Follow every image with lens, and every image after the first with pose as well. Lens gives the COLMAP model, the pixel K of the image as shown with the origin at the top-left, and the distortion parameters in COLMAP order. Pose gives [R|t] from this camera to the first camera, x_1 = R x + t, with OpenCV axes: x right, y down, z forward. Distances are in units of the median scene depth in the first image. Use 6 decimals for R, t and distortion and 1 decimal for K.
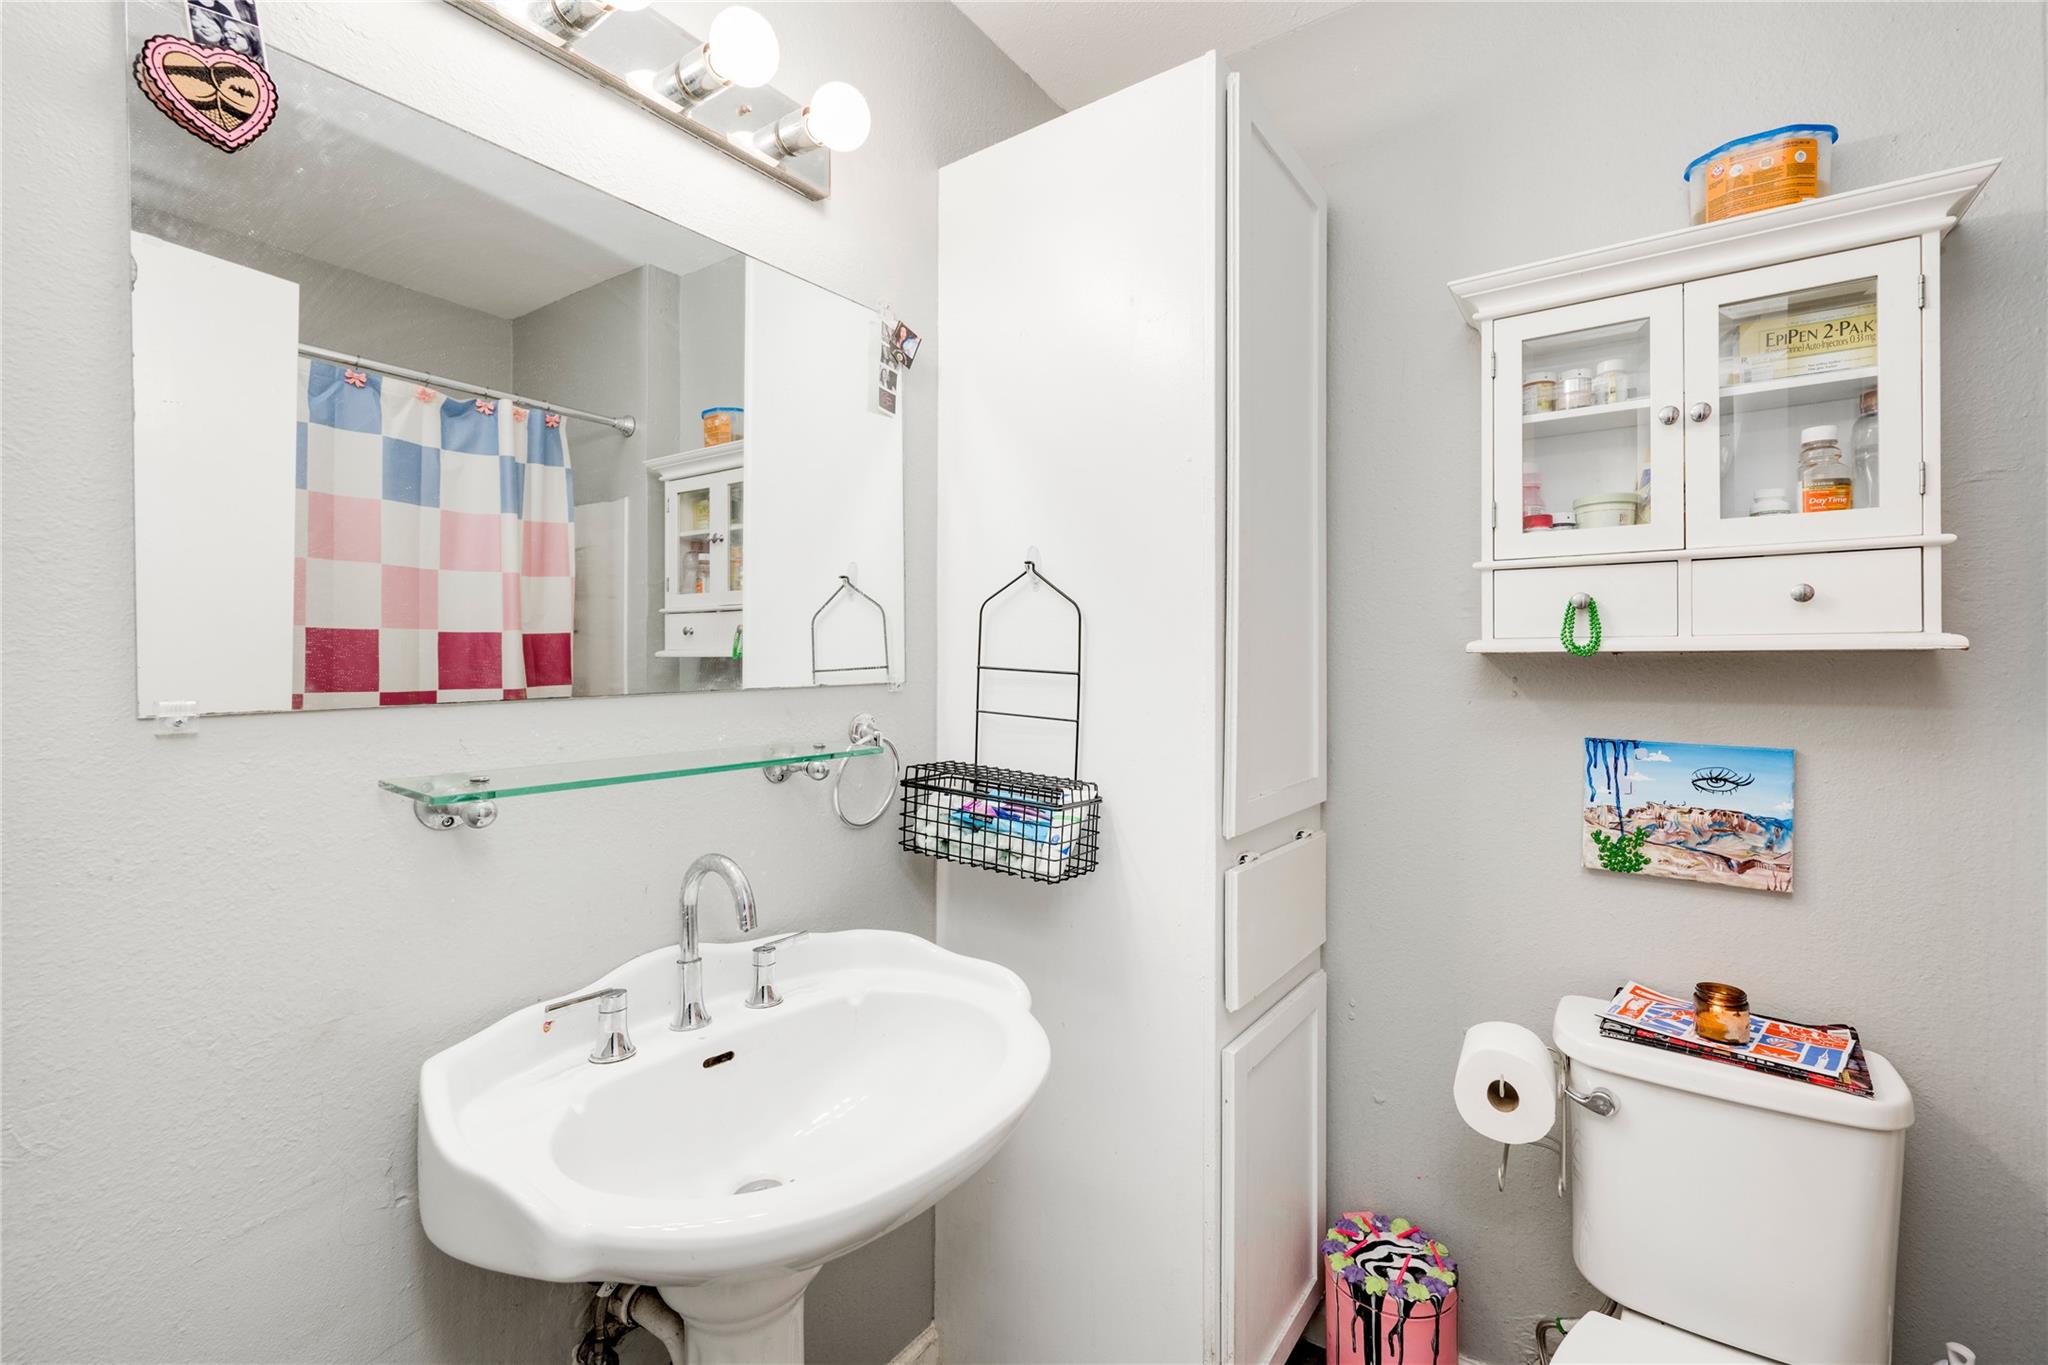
lens RADIAL K [[902.4, 0, 1022.5], [0, 902.4, 665.0], [0, 0, 1]] dist [0.001608, 0.000007]
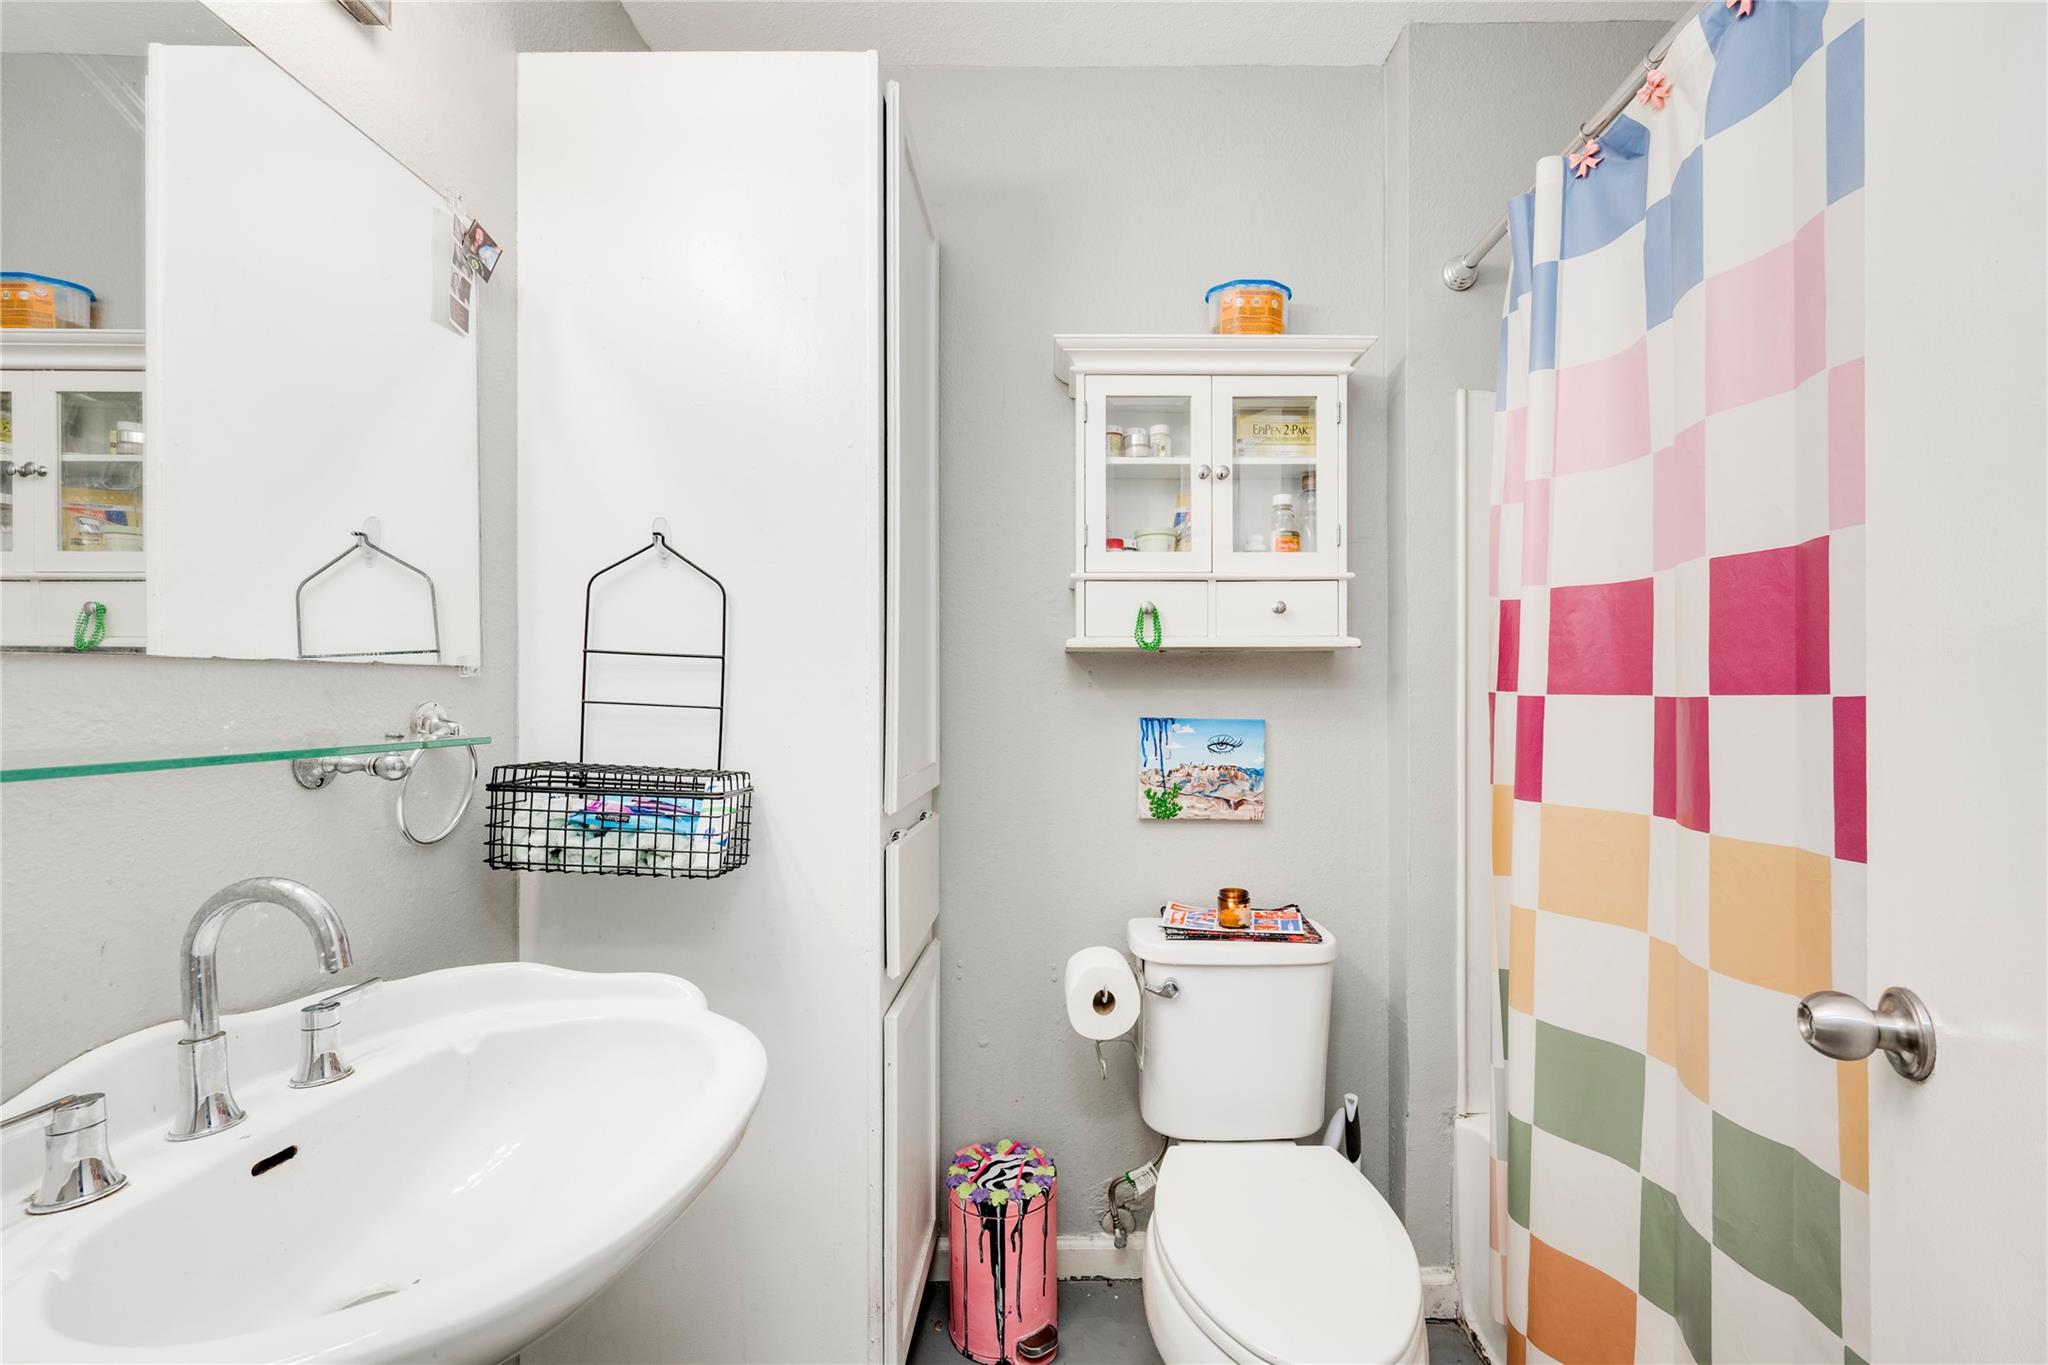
lens RADIAL K [[885.3, 0, 1048.4], [0, 885.3, 716.7], [0, 0, 1]] dist [-0.001205, -0.000324]
pose [[0.808716, -0.006115, 0.588167, -0.229602], [0.000297, 0.999950, 0.009988, 0.069353], [-0.588199, -0.007903, 0.808678, 0.062782]]
